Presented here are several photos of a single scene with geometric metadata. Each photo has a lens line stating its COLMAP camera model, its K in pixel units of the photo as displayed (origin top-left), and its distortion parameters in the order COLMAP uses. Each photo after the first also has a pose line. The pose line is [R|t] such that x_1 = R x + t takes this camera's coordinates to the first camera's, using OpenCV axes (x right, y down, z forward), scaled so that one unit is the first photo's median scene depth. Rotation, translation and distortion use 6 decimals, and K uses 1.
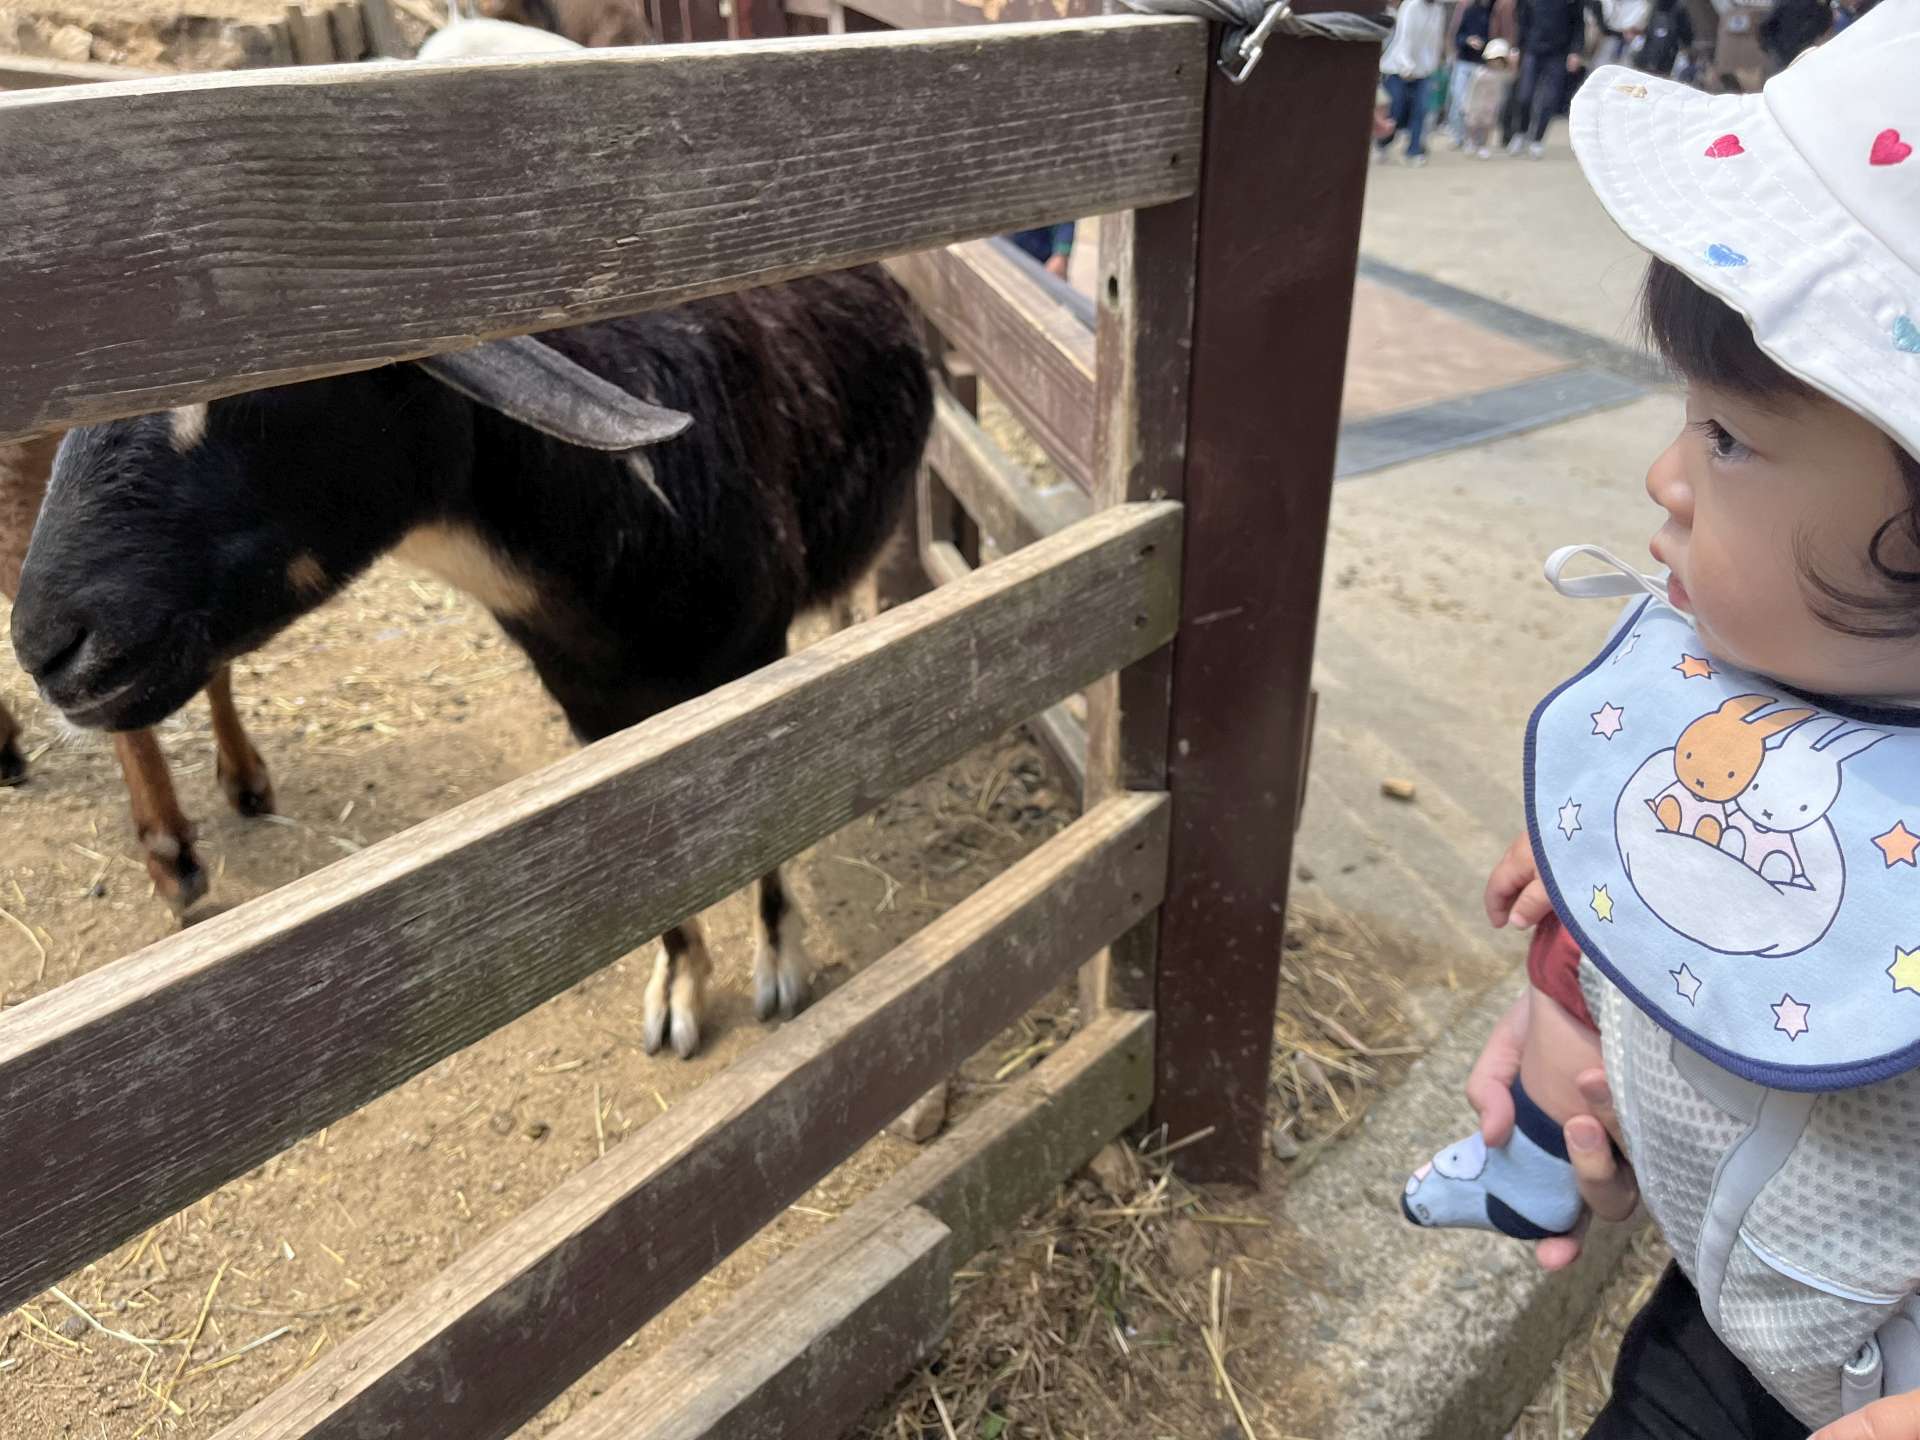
lens RADIAL K [[1487.4, 0, 972.2], [0, 1487.4, 705.9], [0, 0, 1]] dist [0.054342, -0.099706]
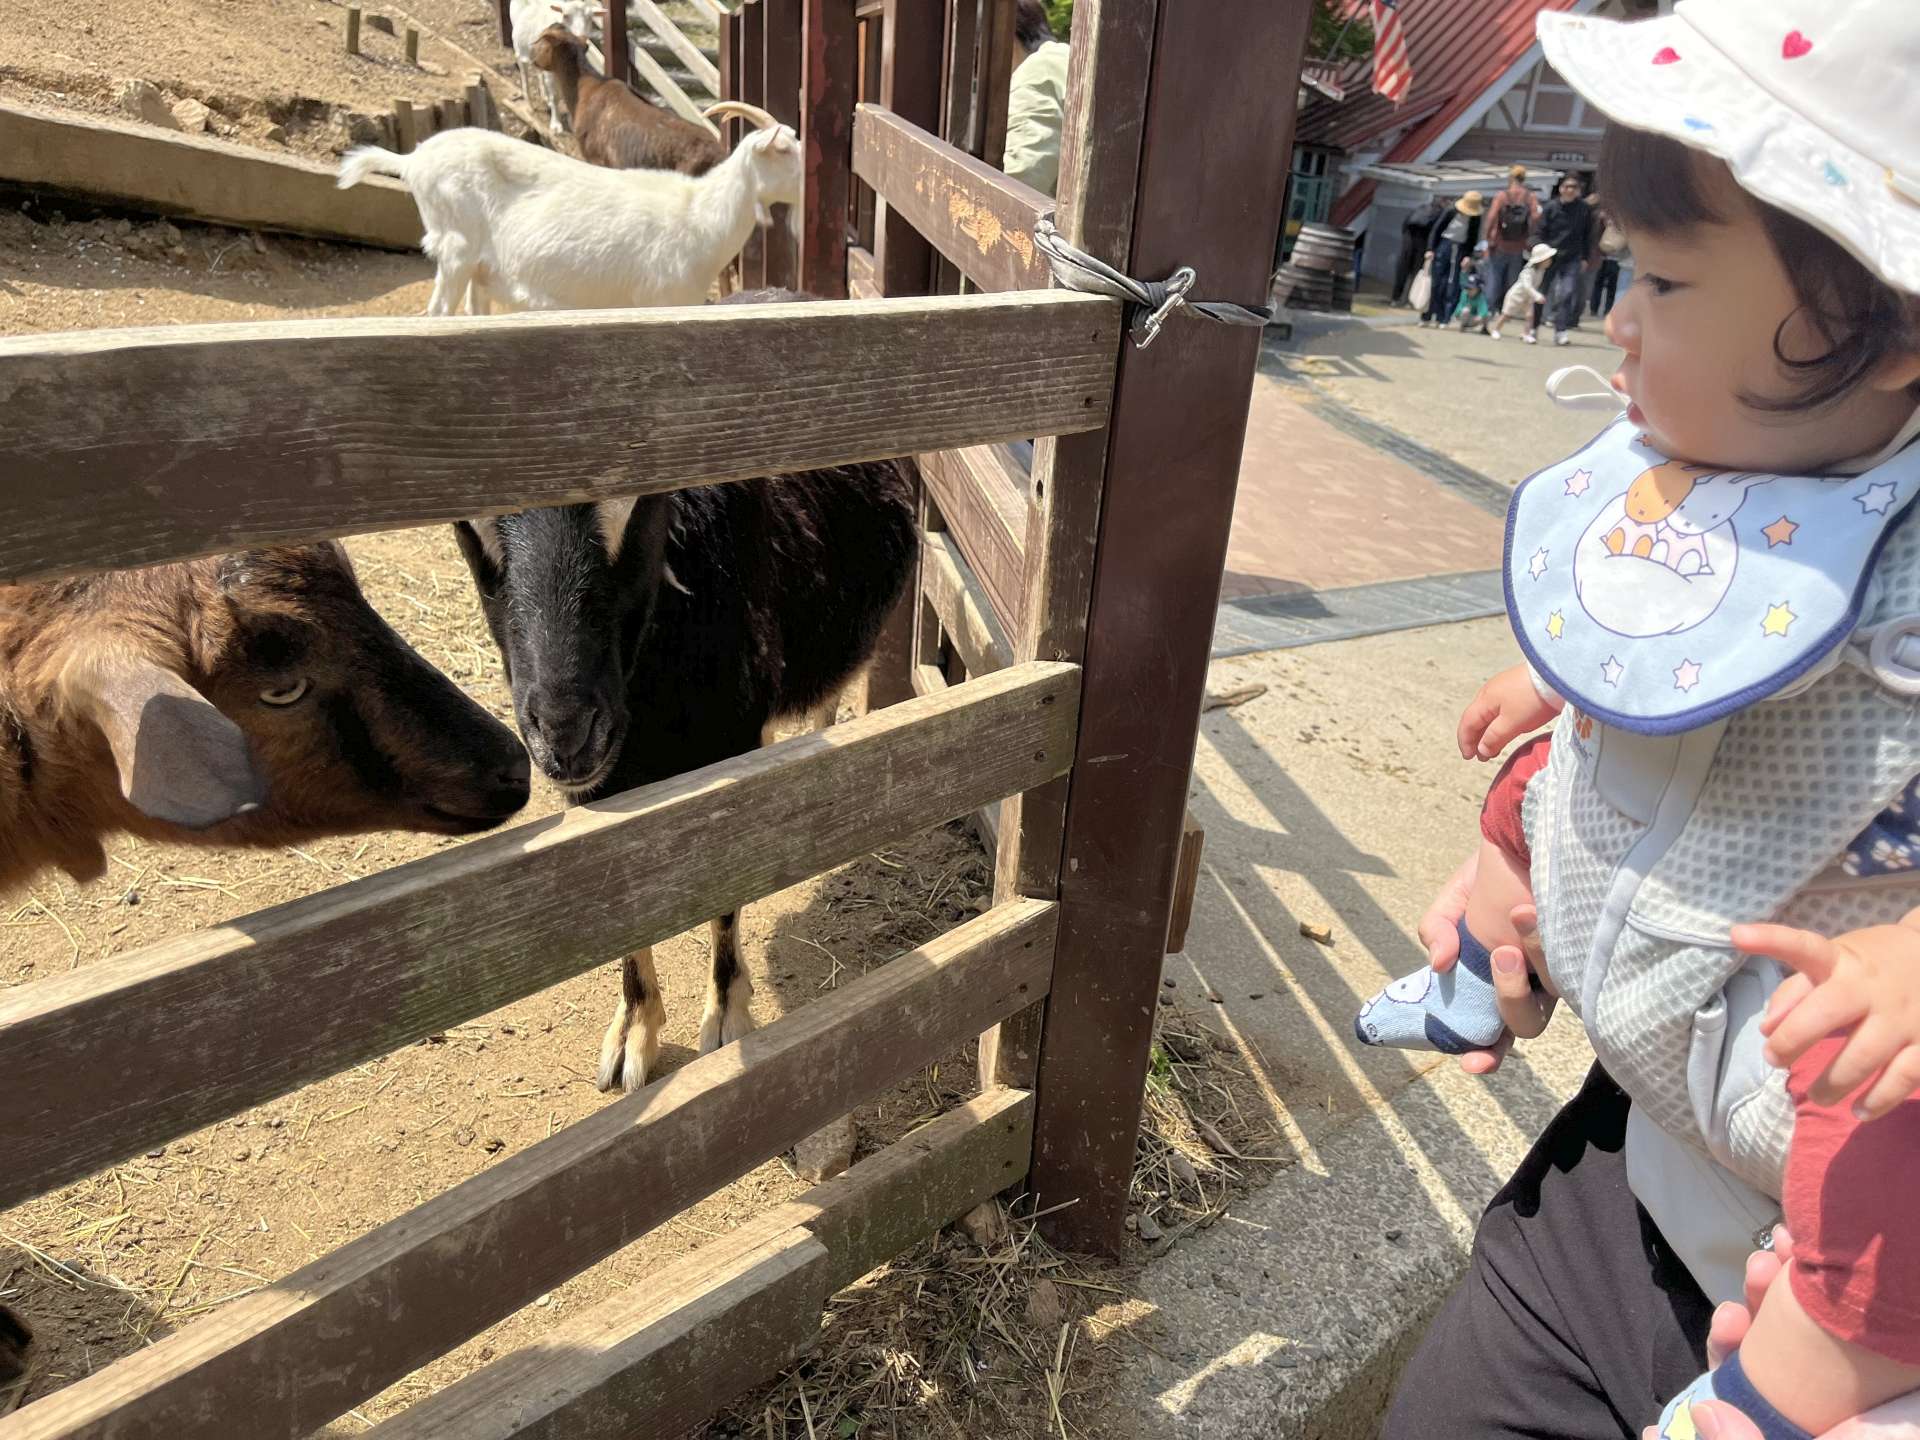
lens RADIAL K [[1487.4, 0, 1014.0], [0, 1487.4, 712.7], [0, 0, 1]] dist [0.054342, -0.099706]
pose [[0.994540, 0.103877, 0.009992, 0.079318], [-0.102889, 0.992050, -0.072464, -0.002109], [-0.017440, 0.071040, 0.997321, -0.227090]]
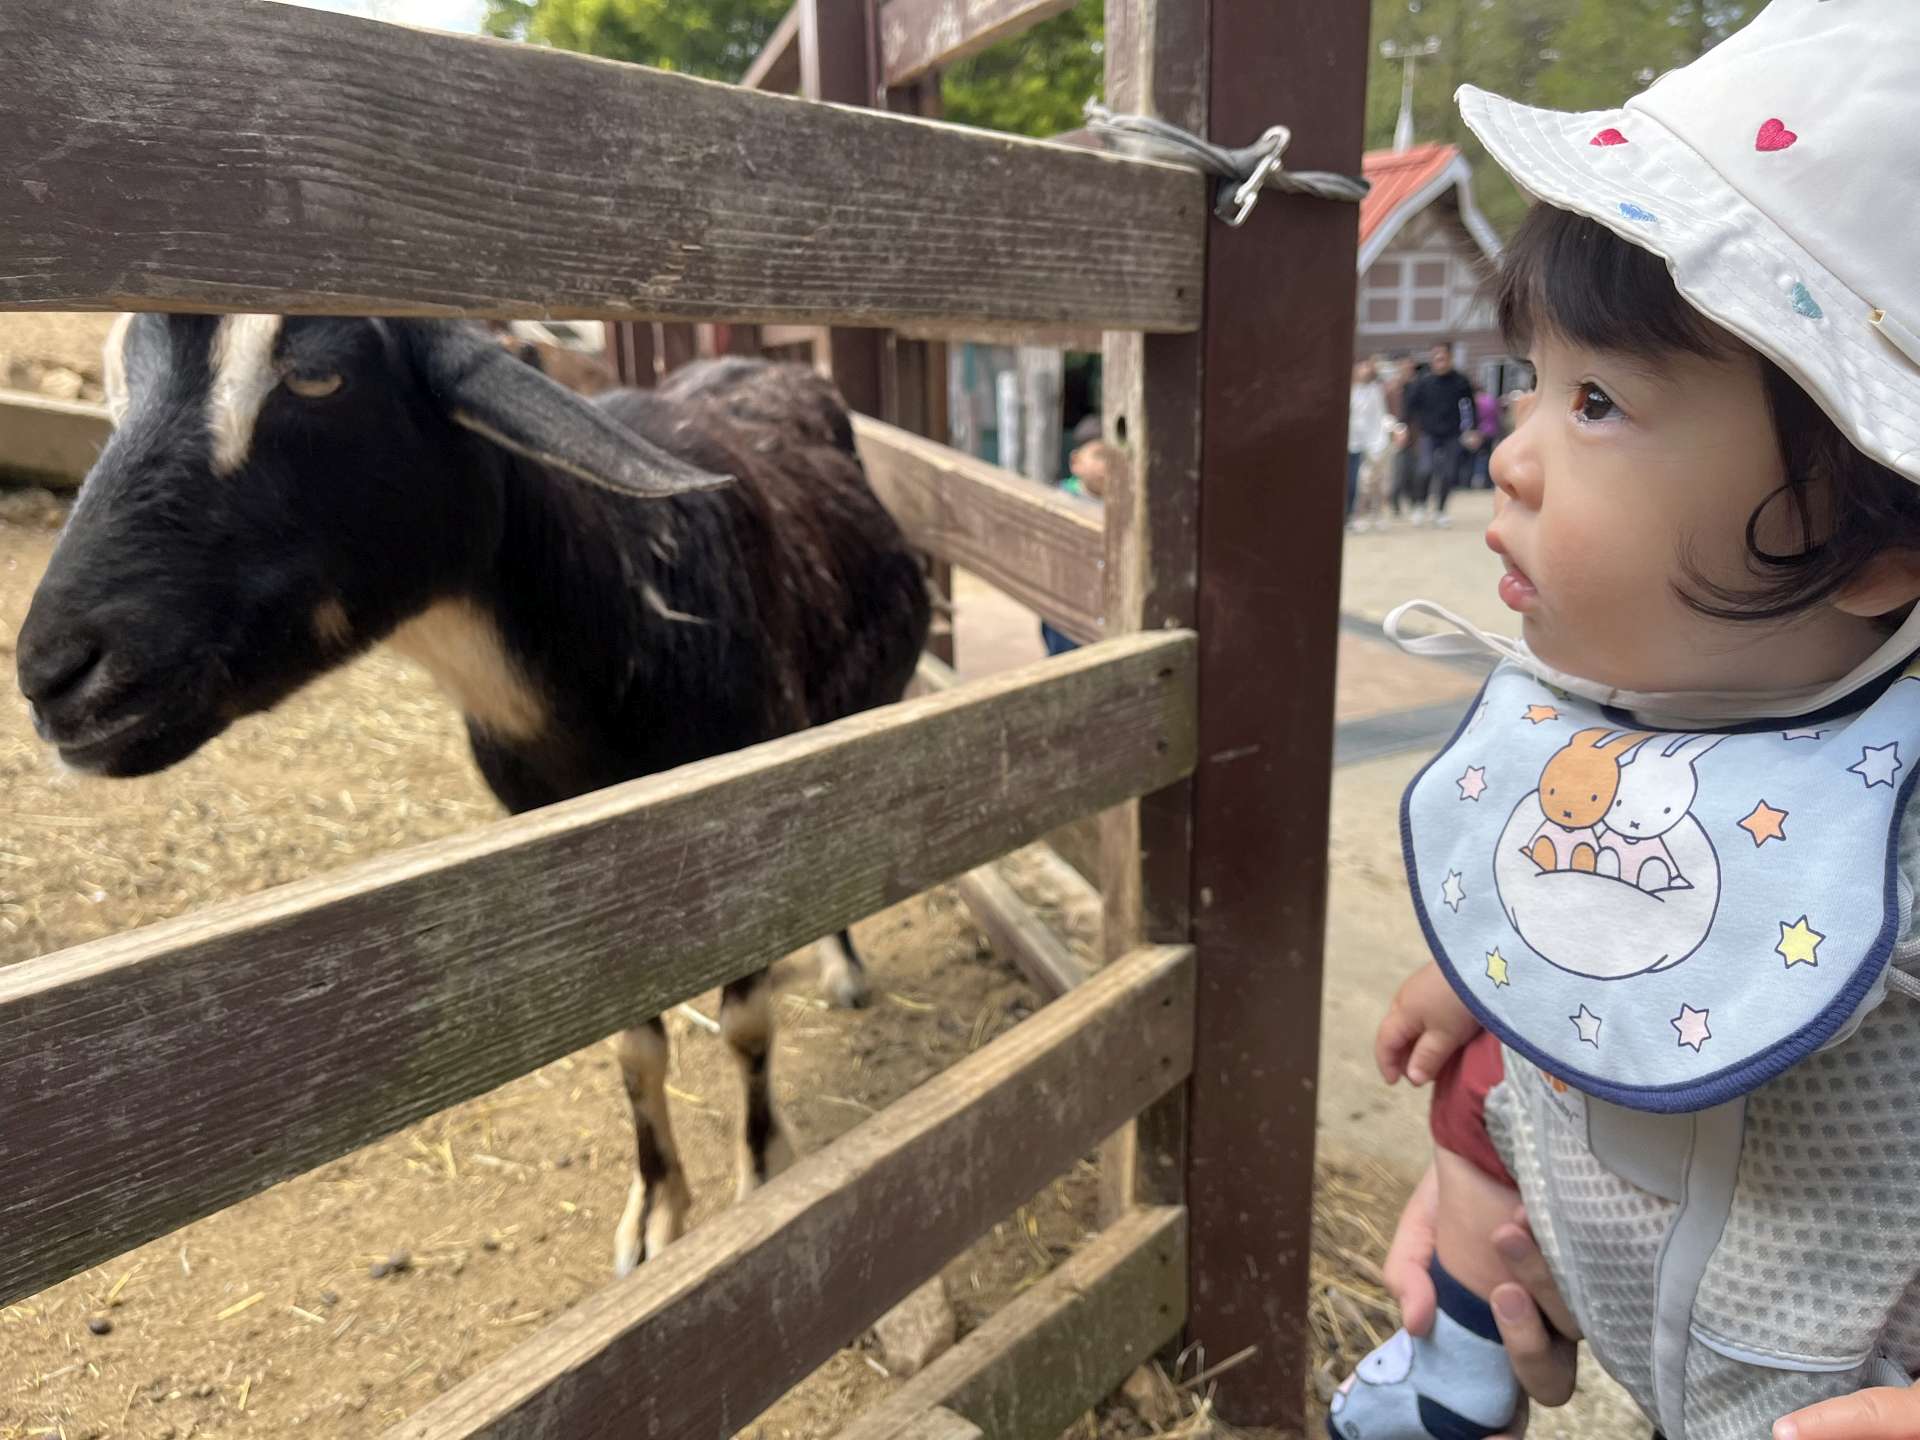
lens RADIAL K [[1487.4, 0, 994.4], [0, 1487.4, 695.0], [0, 0, 1]] dist [0.054342, -0.099706]
pose [[0.998527, -0.010227, 0.053286, -0.051292], [0.023183, 0.968337, -0.248570, 0.157280], [-0.049056, 0.249439, 0.967147, 0.045666]]
